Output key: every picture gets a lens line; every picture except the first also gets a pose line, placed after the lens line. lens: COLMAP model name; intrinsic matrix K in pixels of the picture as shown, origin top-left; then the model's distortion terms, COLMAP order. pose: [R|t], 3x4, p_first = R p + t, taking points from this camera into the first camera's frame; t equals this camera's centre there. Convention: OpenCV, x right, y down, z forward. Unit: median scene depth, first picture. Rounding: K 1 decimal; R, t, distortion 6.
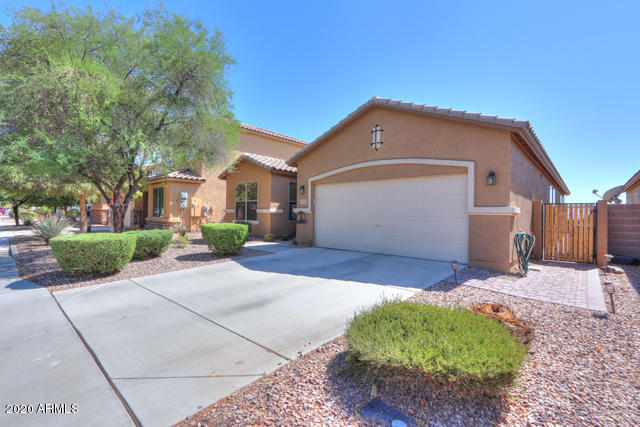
lens RADIAL K [[302.2, 0, 319.2], [0, 302.2, 213.3], [0, 0, 1]] dist [-0.017977, 0.002272]
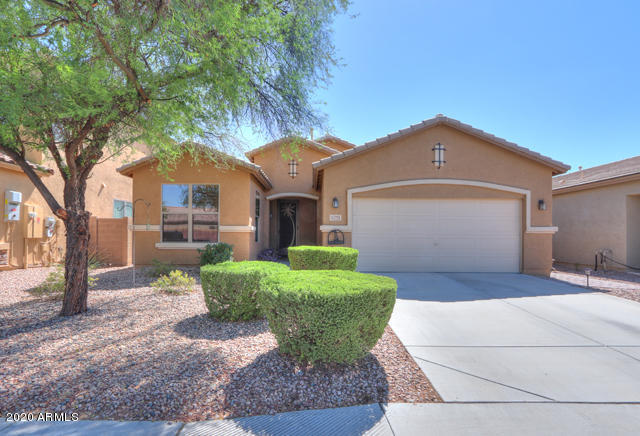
lens RADIAL K [[334.6, 0, 328.4], [0, 334.6, 234.4], [0, 0, 1]] dist [-0.016424, -0.000593]
pose [[0.734391, -0.005326, 0.678706, -0.812501], [0.000831, 0.999976, 0.006949, 0.000371], [-0.678726, -0.004539, 0.734377, 0.430594]]
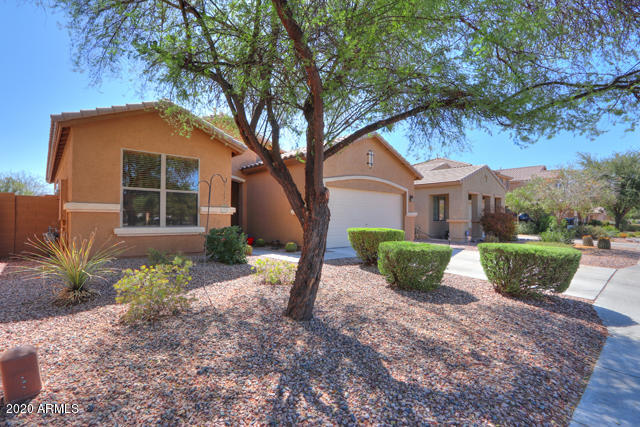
lens RADIAL K [[302.2, 0, 319.5], [0, 302.2, 215.2], [0, 0, 1]] dist [-0.017977, 0.002272]
pose [[0.102463, -0.003937, 0.994729, -1.164579], [-0.011580, 0.999920, 0.005150, -0.005231], [-0.994669, -0.012047, 0.102409, 1.067905]]
